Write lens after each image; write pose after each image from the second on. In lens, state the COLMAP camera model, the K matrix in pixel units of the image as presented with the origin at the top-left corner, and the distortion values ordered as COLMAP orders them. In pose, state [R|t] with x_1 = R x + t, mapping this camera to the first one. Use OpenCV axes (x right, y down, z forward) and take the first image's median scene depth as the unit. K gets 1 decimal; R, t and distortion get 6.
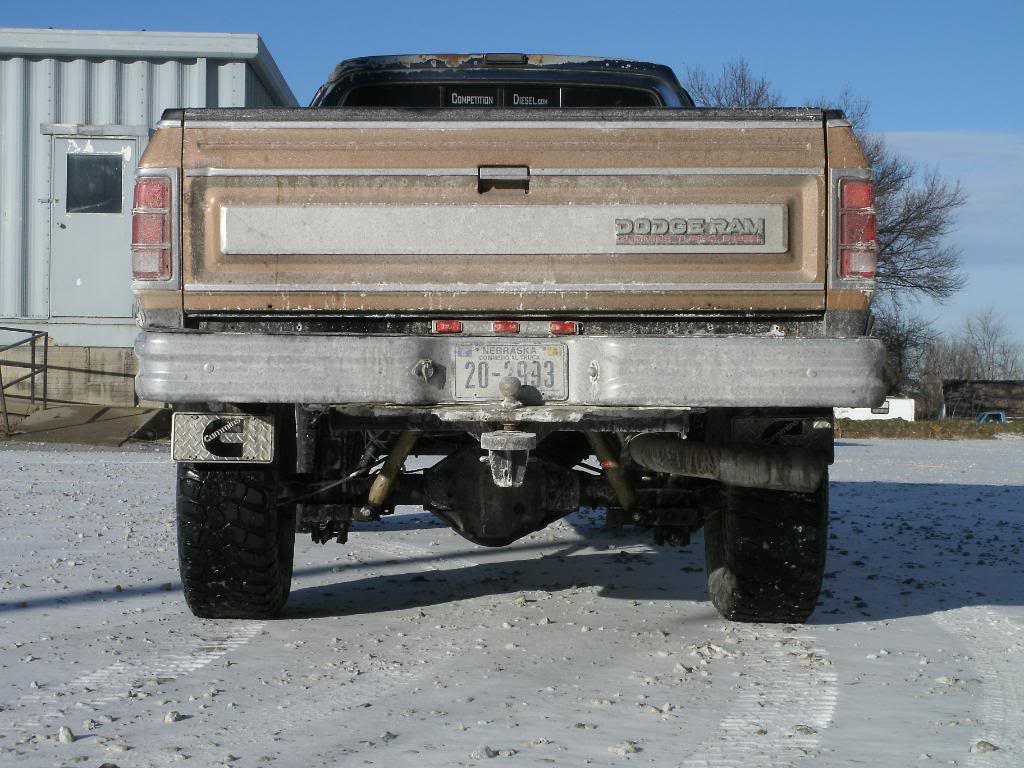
lens RADIAL K [[2047.7, 0, 512.0], [0, 2047.7, 384.0], [0, 0, 1]] dist [0.074316, -0.373051]
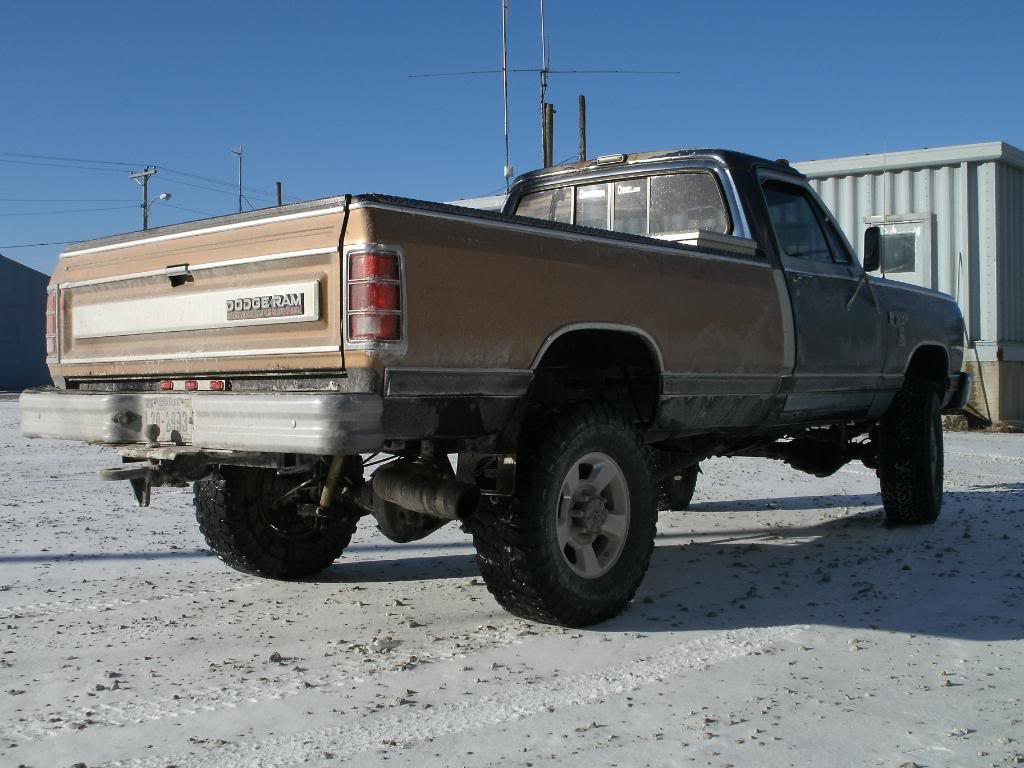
lens RADIAL K [[1233.5, 0, 512.0], [0, 1233.5, 384.0], [0, 0, 1]] dist [-0.124632, 0.012851]
pose [[0.747880, -0.010296, -0.663754, 0.683526], [0.014988, 0.999887, 0.001378, -0.026649], [0.663665, -0.010979, 0.747949, 0.545461]]
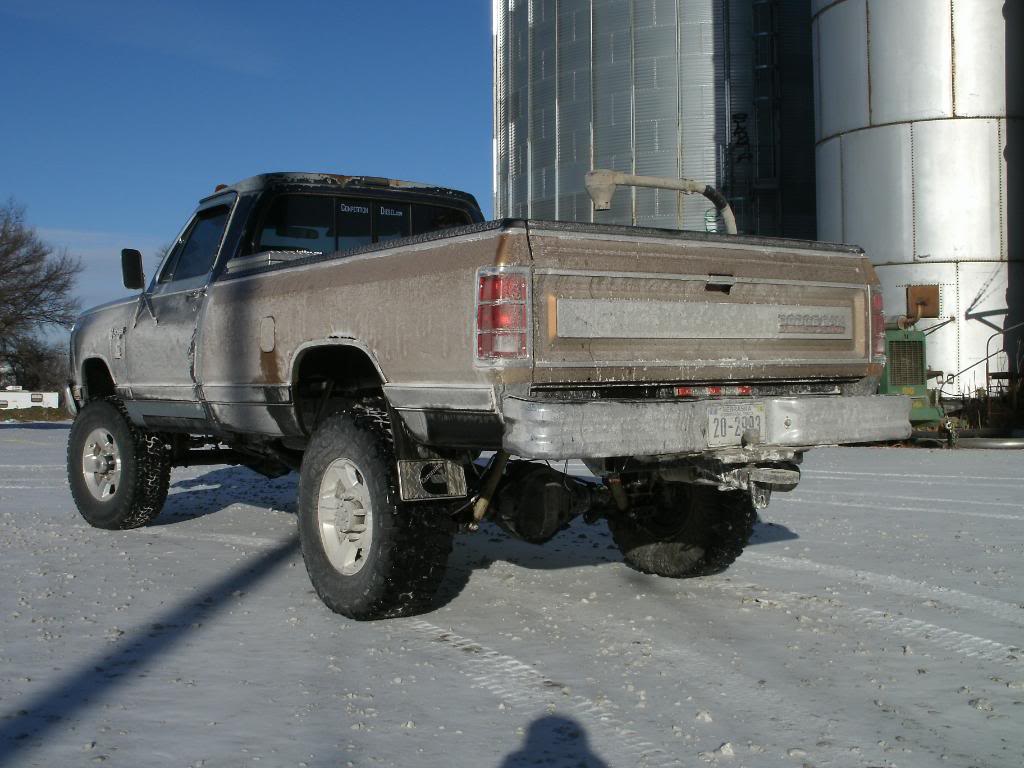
lens RADIAL K [[1233.5, 0, 512.0], [0, 1233.5, 384.0], [0, 0, 1]] dist [-0.124632, 0.012851]
pose [[0.821833, -0.016284, 0.569496, -0.589417], [0.013600, 0.999867, 0.008964, -0.042073], [-0.569566, 0.000378, 0.821946, 0.398241]]
